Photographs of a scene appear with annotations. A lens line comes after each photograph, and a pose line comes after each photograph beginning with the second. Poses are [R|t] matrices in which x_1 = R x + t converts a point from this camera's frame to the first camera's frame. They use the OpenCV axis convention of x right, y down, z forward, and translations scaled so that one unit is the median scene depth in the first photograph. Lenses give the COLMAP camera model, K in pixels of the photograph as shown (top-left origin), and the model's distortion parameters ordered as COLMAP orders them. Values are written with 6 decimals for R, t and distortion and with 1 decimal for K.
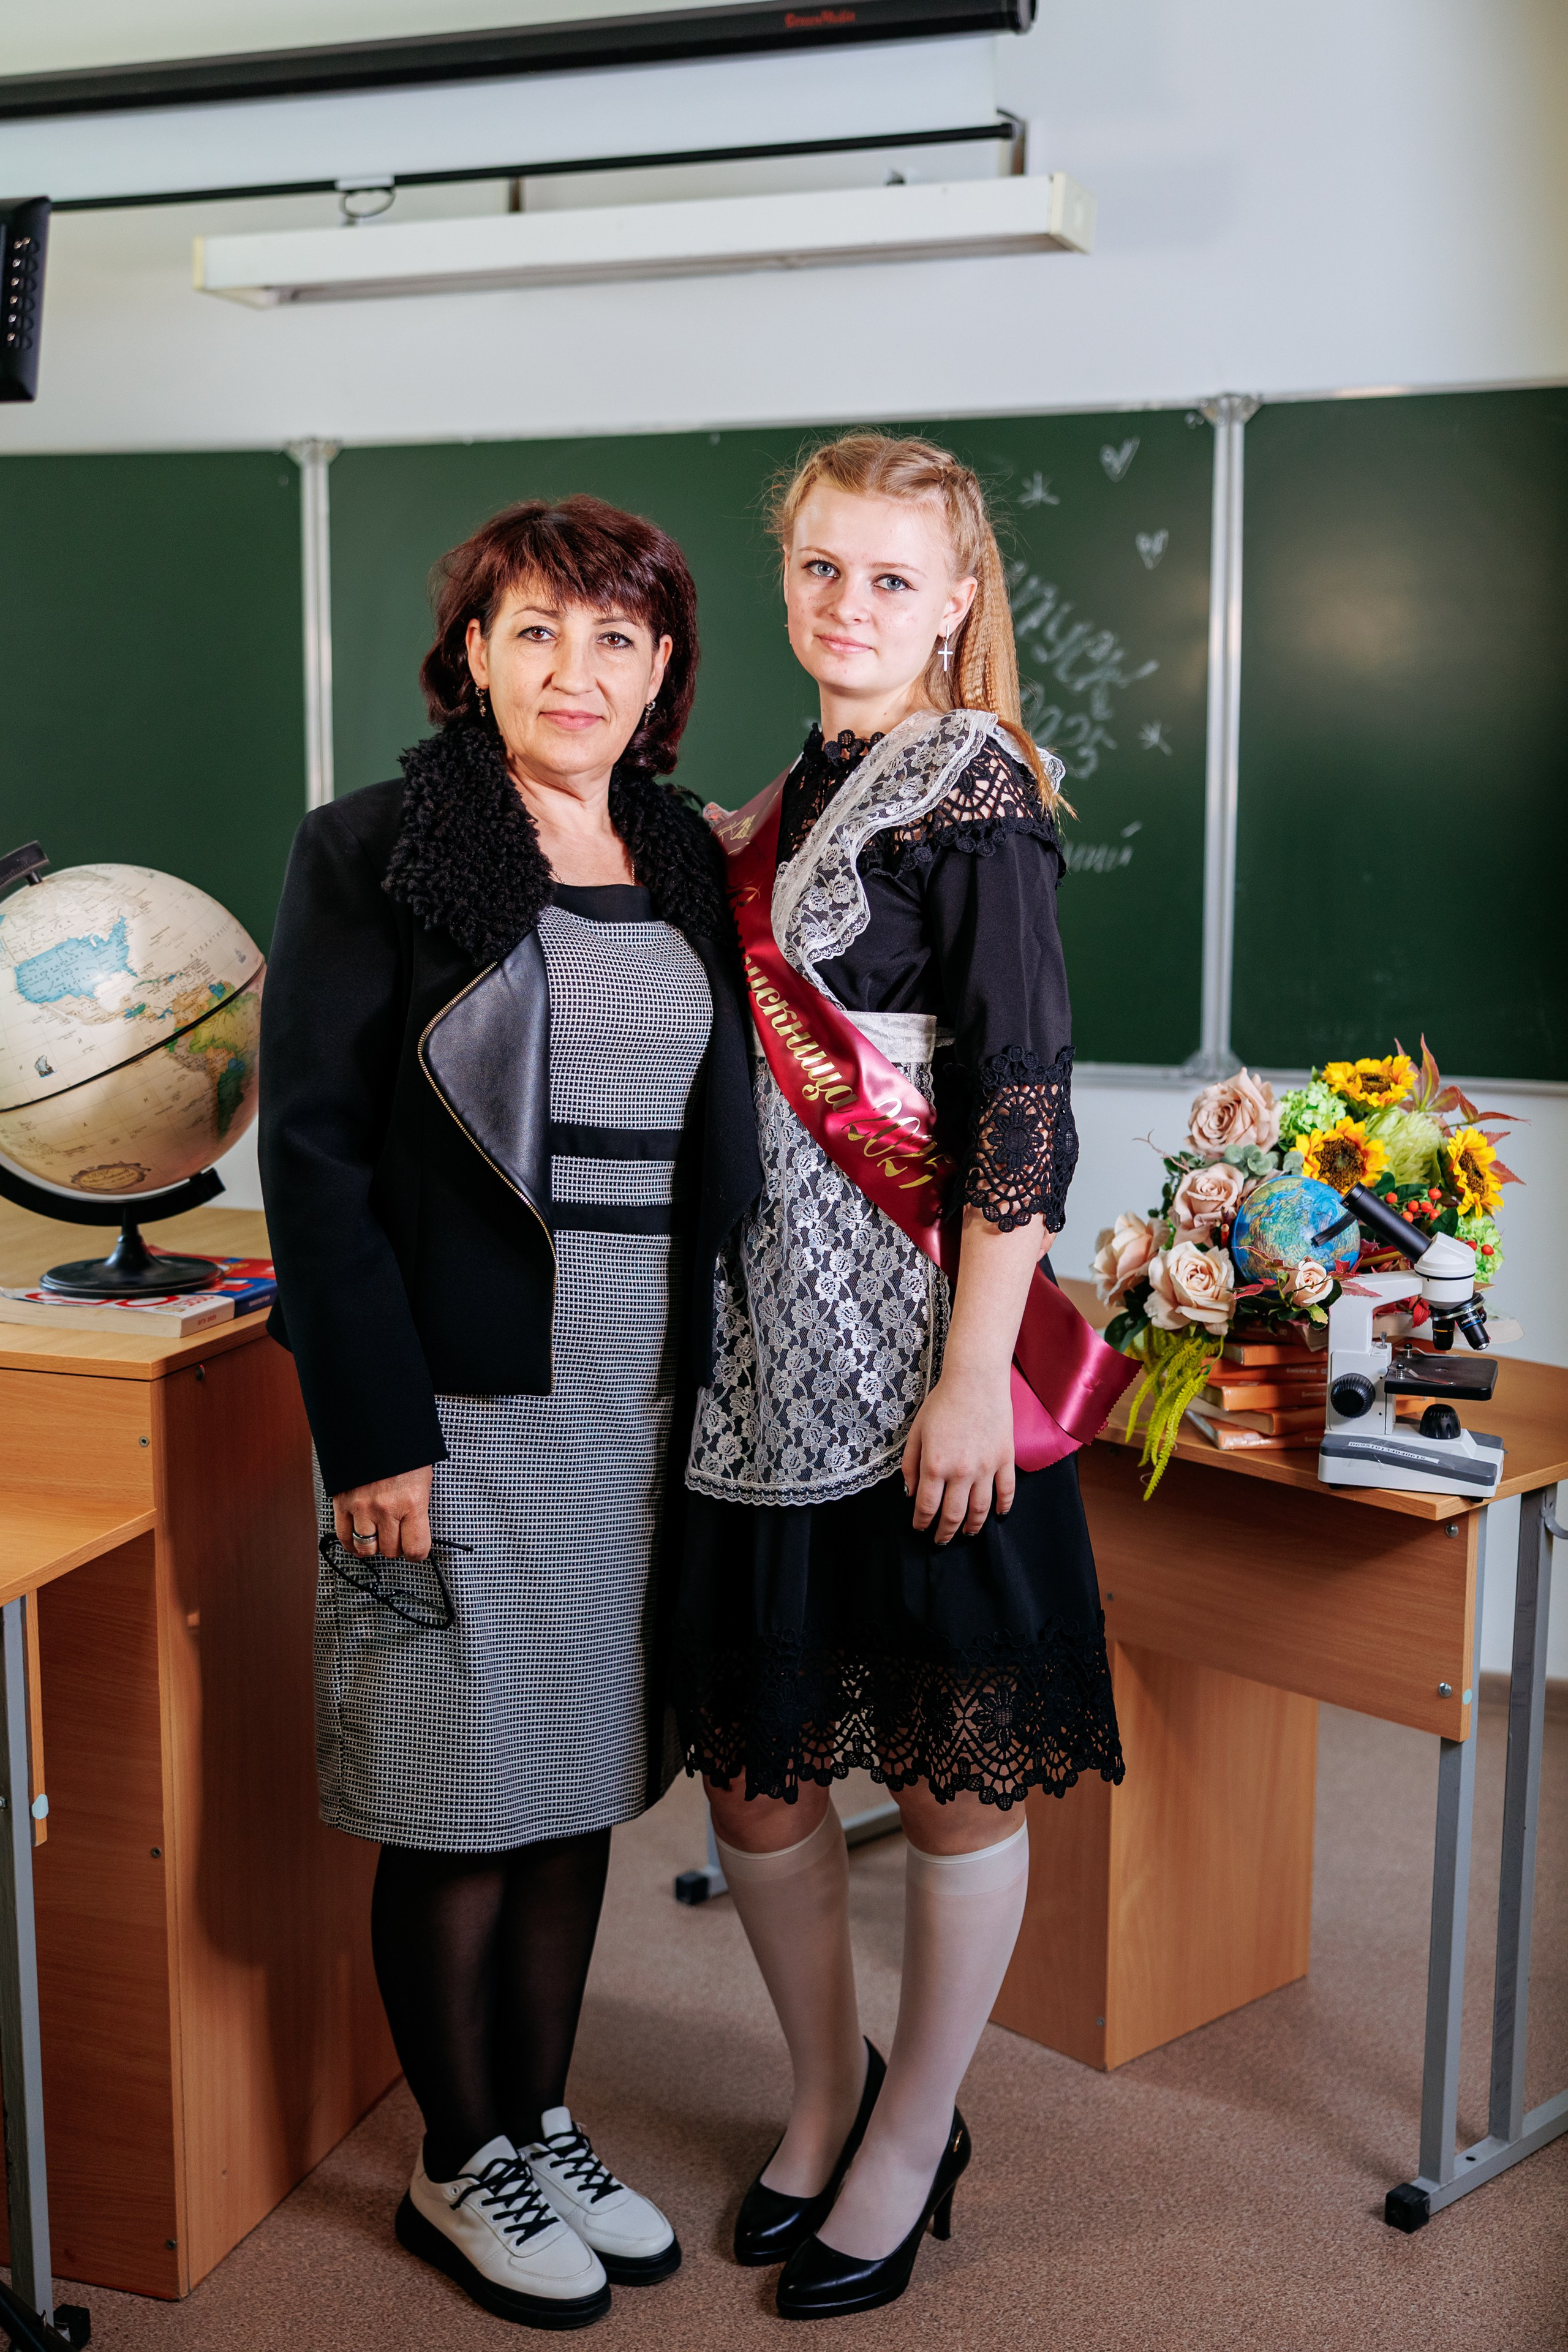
lens RADIAL K [[2733.8, 0, 750.6], [0, 2733.8, 1176.6], [0, 0, 1]] dist [-0.015665, 0.014239]
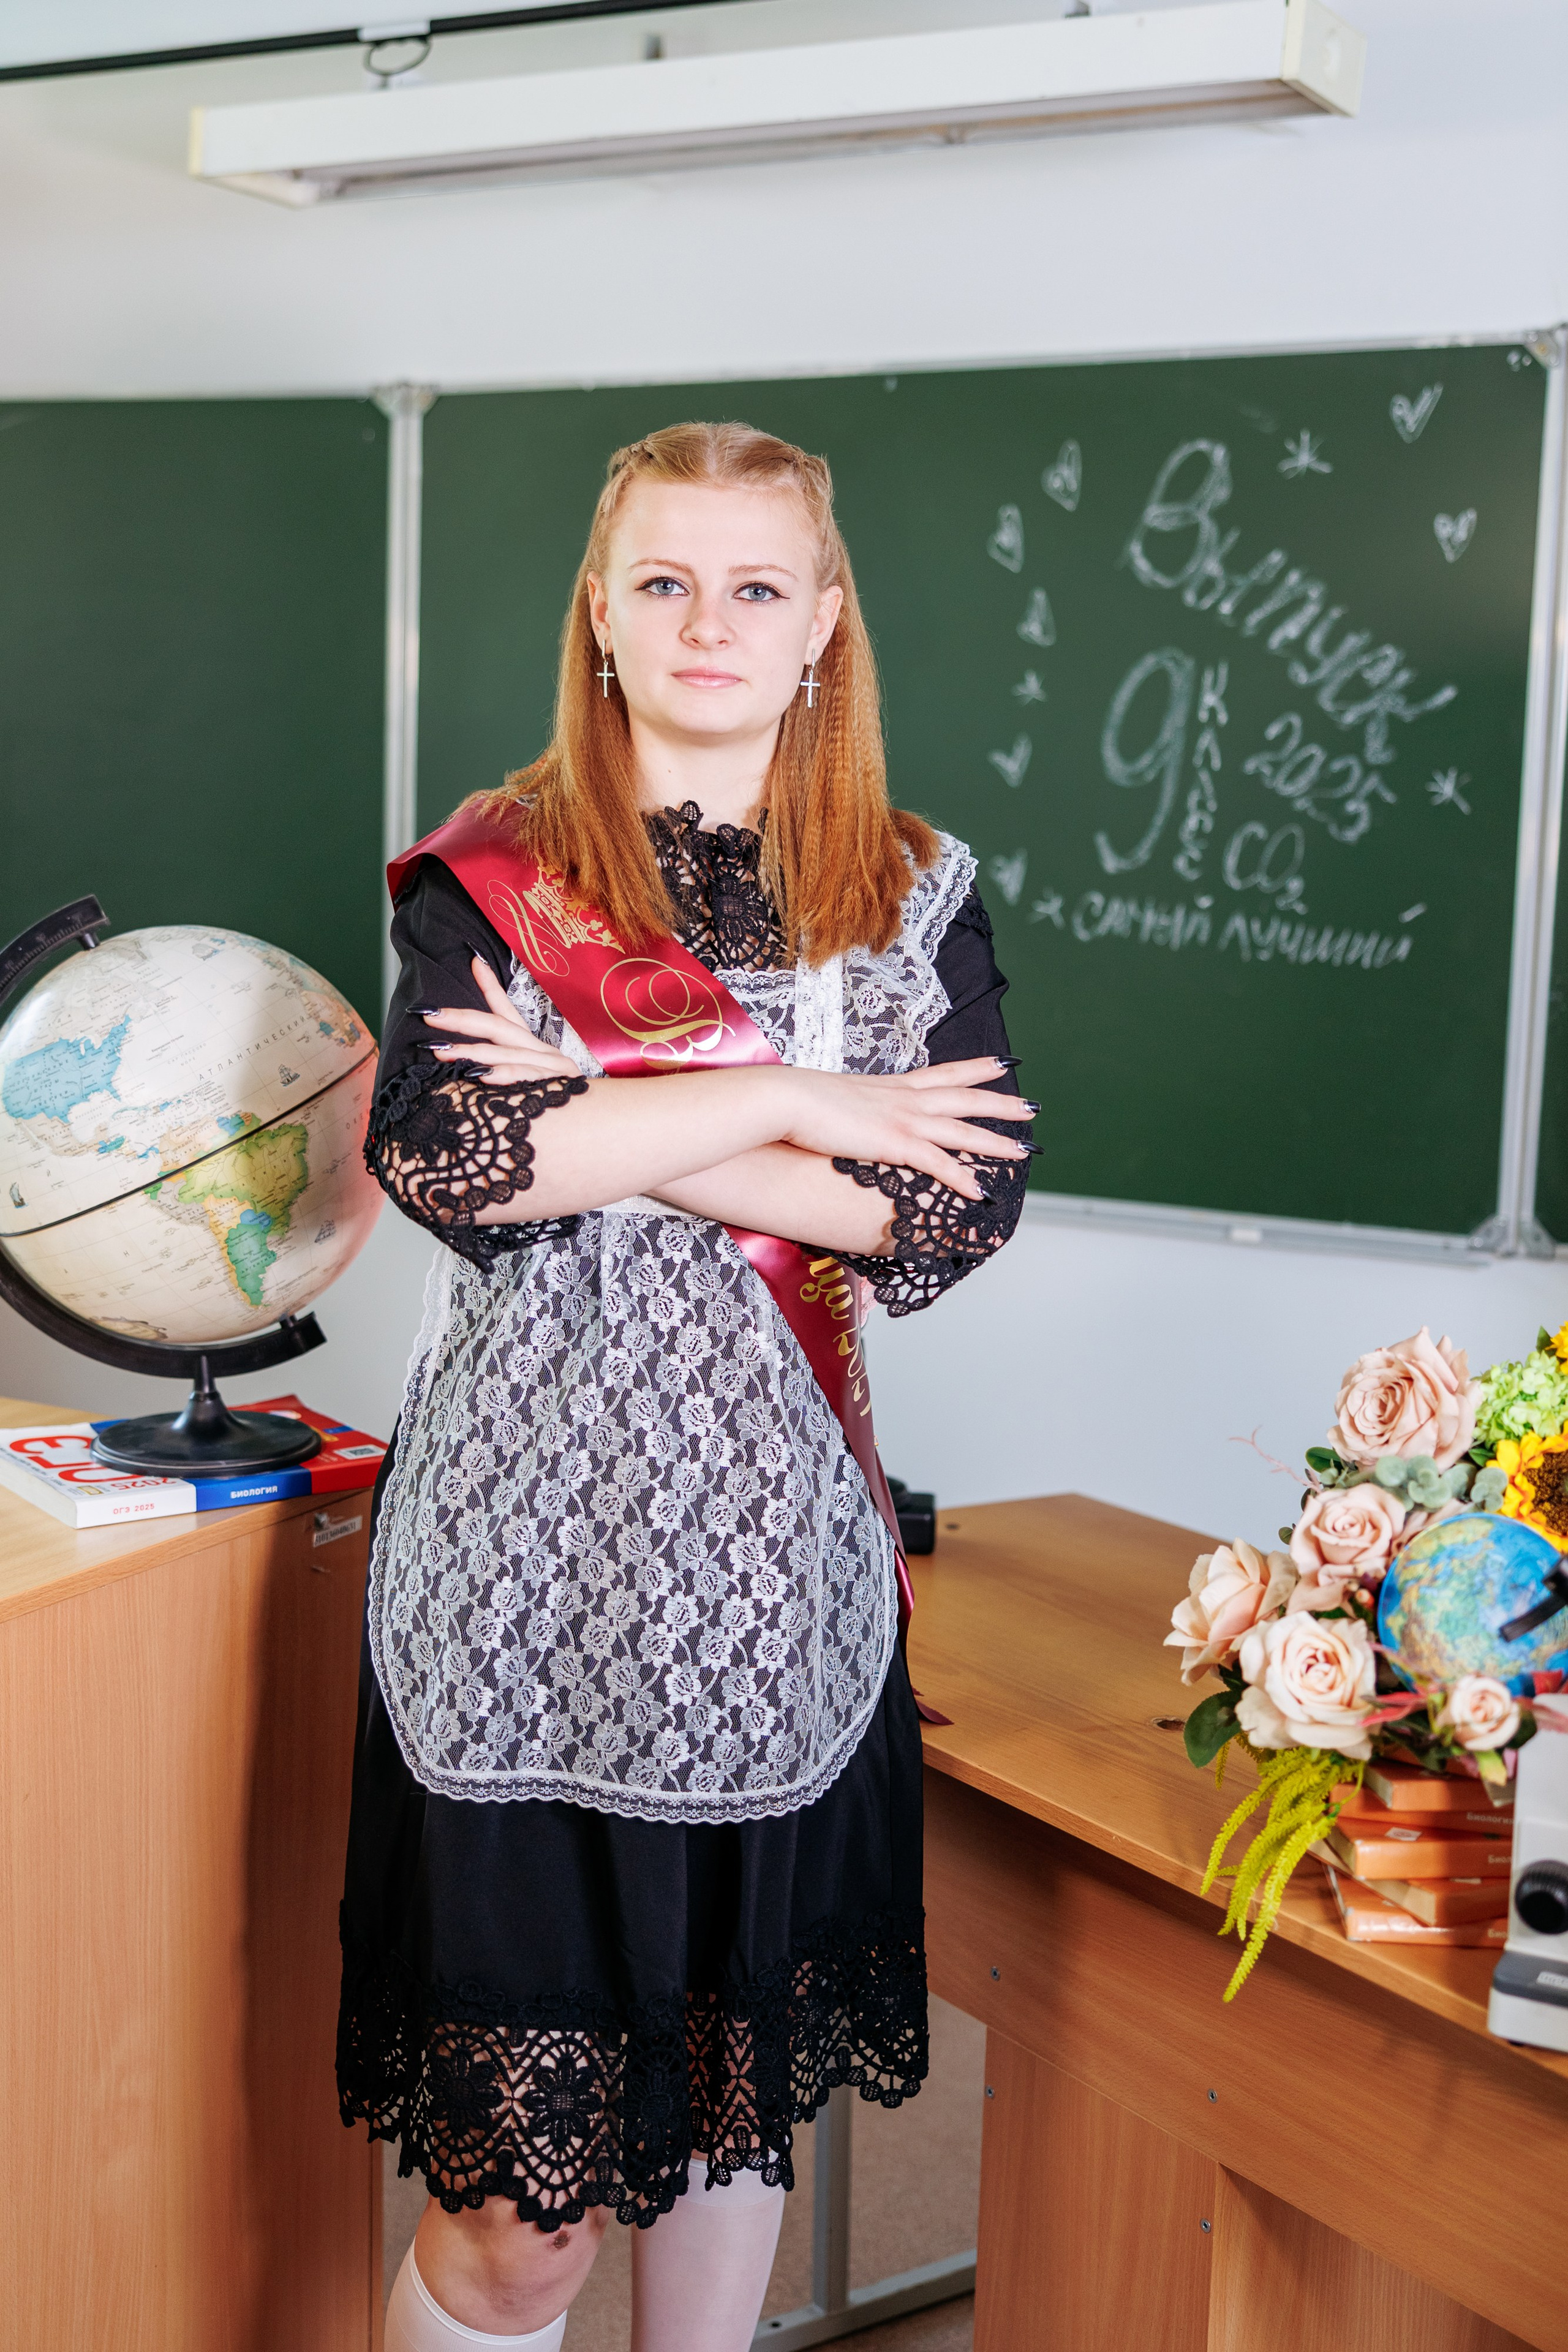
lens RADIAL K [[2899.8, 0, 784.0], [0, 2899.8, 1176.0], [0, 0, 1]] dist [-0.000172, 0.006073]
pose [[0.990517, 0.045528, -0.129627, 0.119375], [-0.047686, 0.998770, -0.013595, -0.058271], [0.128849, 0.019647, 0.991470, 0.315659]]
